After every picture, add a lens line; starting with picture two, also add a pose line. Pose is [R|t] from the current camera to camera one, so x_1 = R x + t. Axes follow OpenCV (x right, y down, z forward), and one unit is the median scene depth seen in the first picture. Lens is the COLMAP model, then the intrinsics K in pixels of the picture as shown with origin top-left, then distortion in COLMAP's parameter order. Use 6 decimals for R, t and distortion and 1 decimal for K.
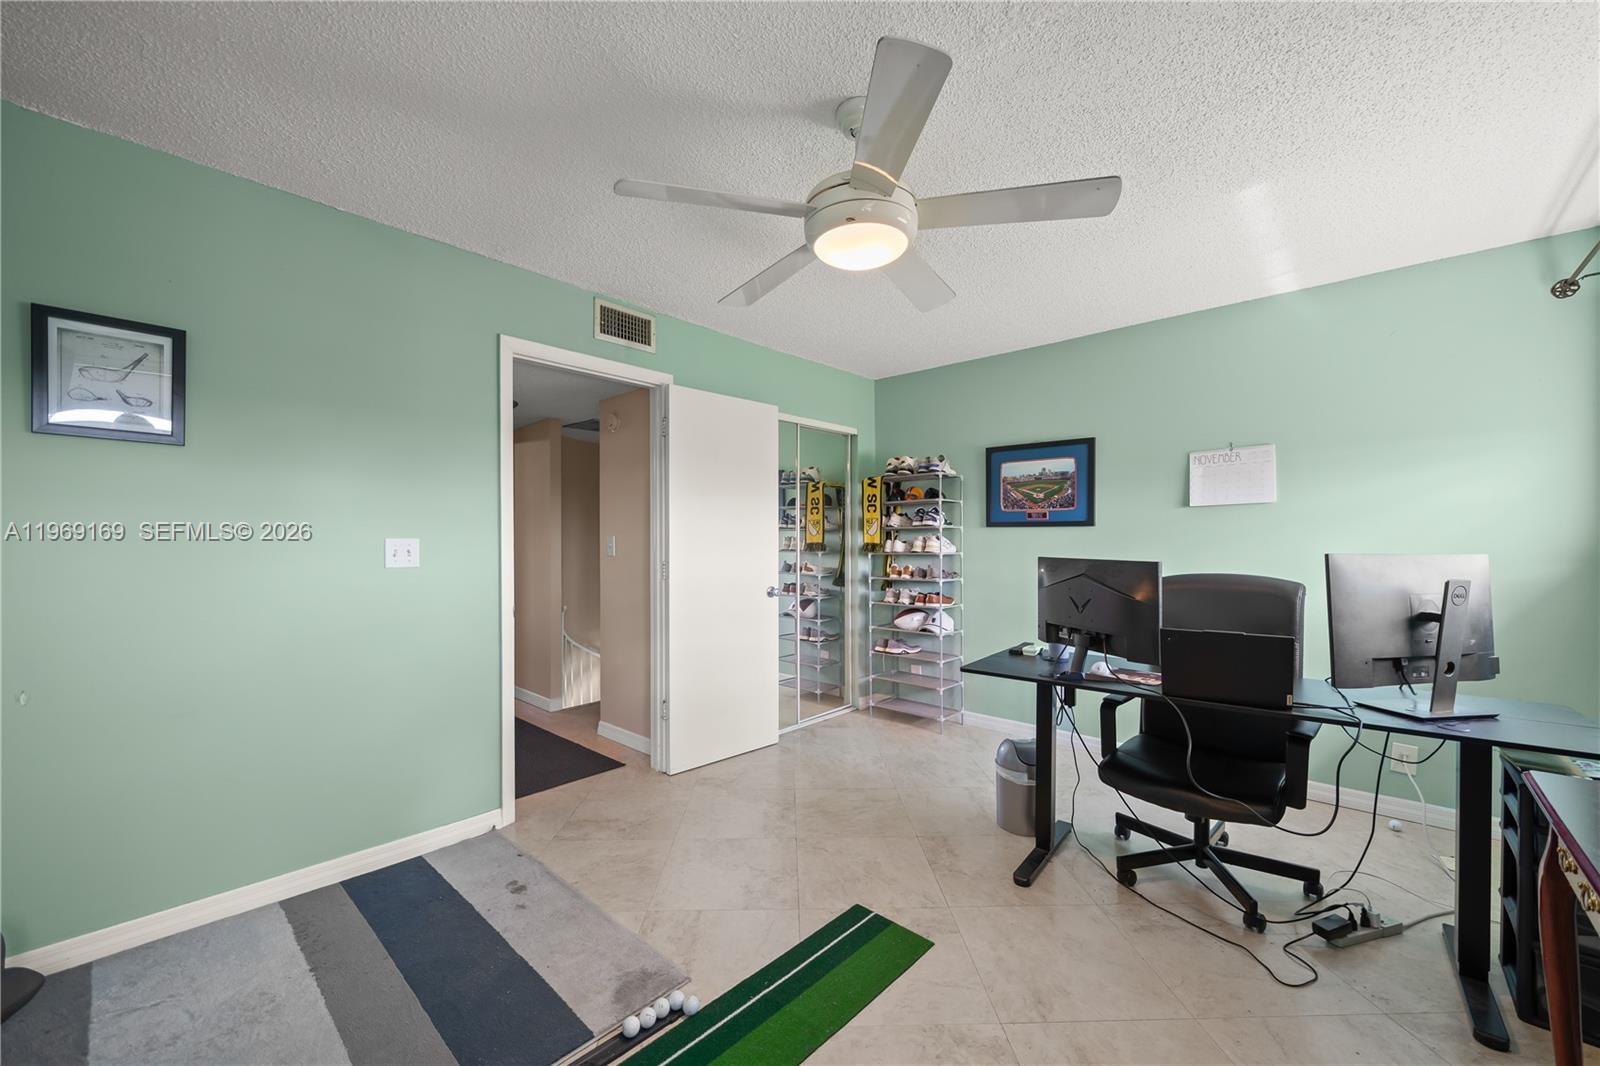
lens RADIAL K [[615.1, 0, 798.5], [0, 615.1, 546.7], [0, 0, 1]] dist [-0.003346, 0.000102]
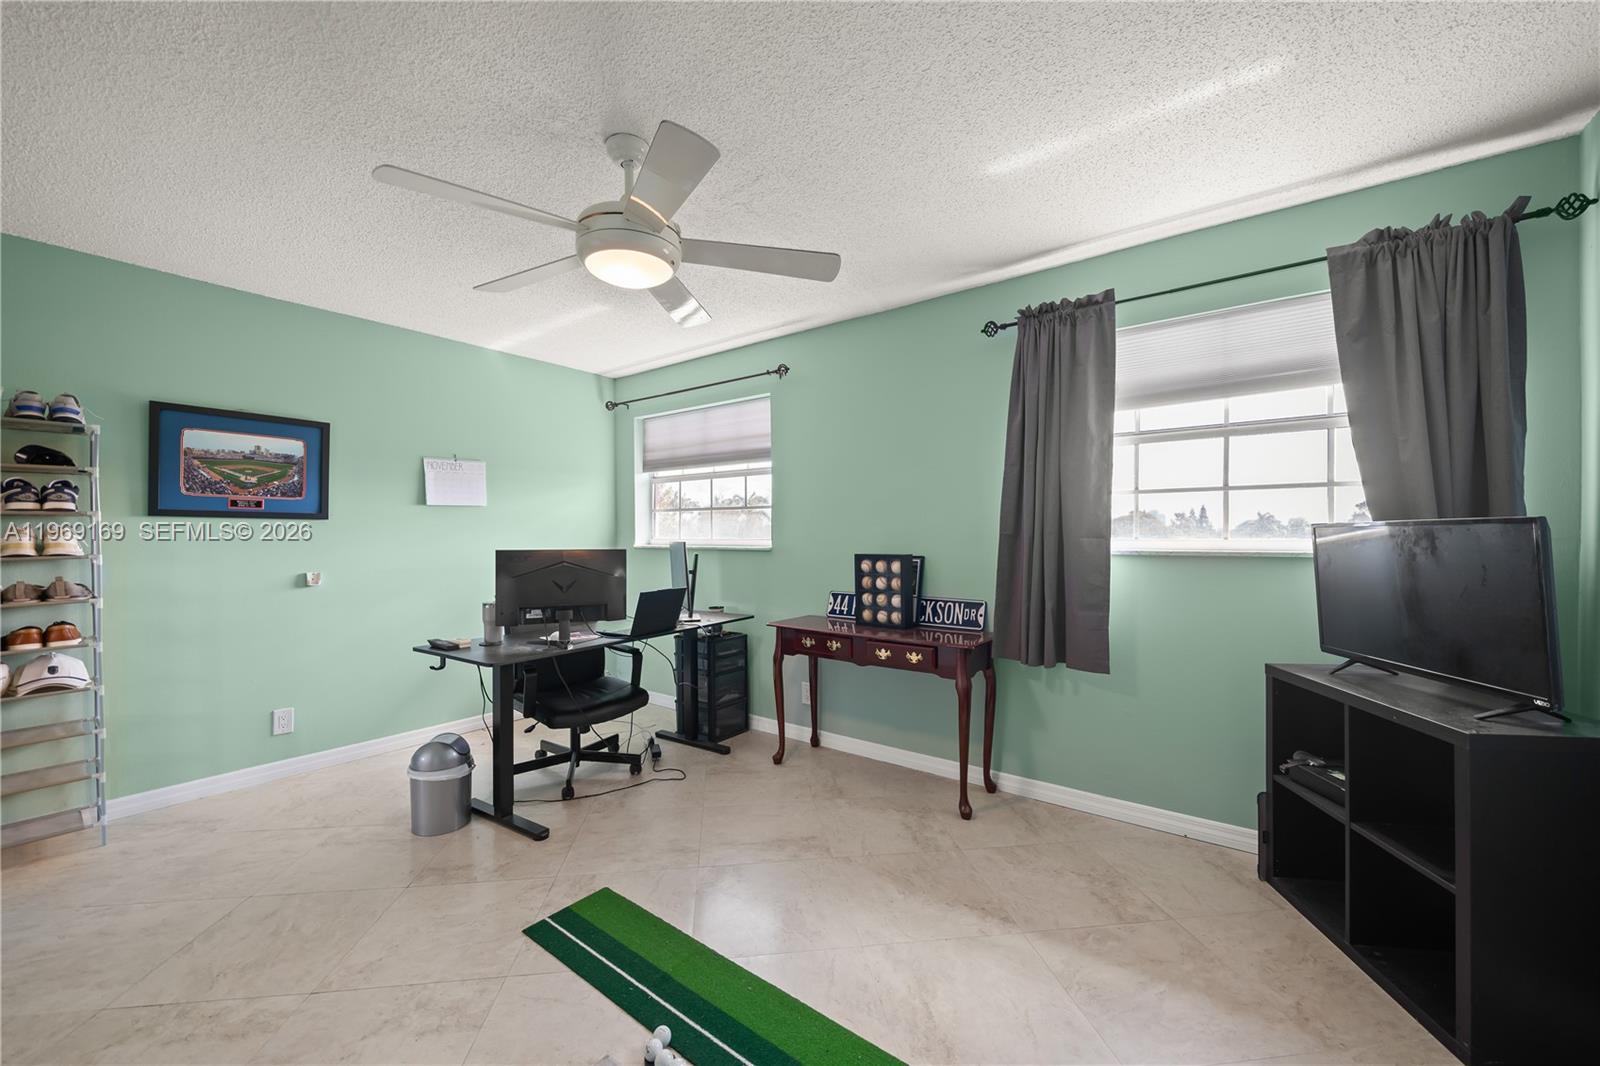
lens RADIAL K [[615.1, 0, 794.0], [0, 615.1, 532.9], [0, 0, 1]] dist [-0.003346, 0.000102]
pose [[-0.089280, 0.001846, 0.996005, -0.477204], [0.010690, 0.999942, -0.000895, -0.004977], [-0.995949, 0.010567, -0.089295, 0.372910]]
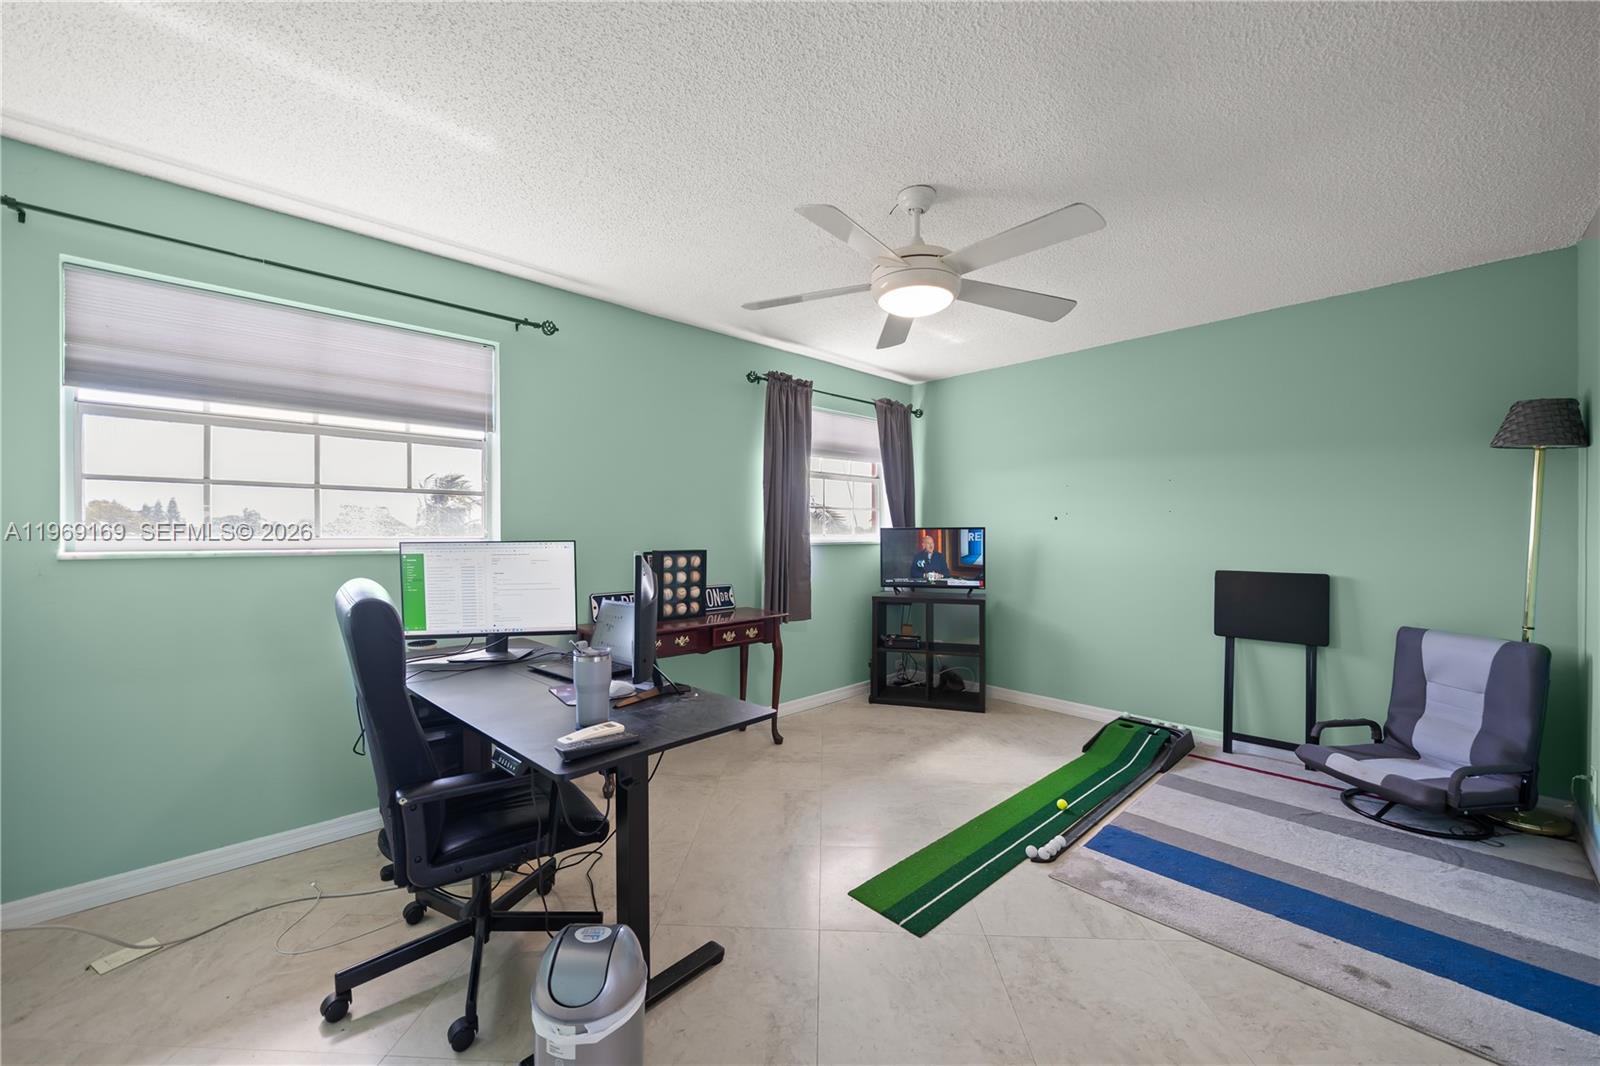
lens RADIAL K [[615.1, 0, 795.5], [0, 615.1, 528.6], [0, 0, 1]] dist [-0.003346, 0.000102]
pose [[-0.997775, -0.000889, 0.066662, 0.118341], [-0.000792, 0.999999, 0.001493, -0.008251], [-0.066663, 0.001437, -0.997774, 1.056119]]
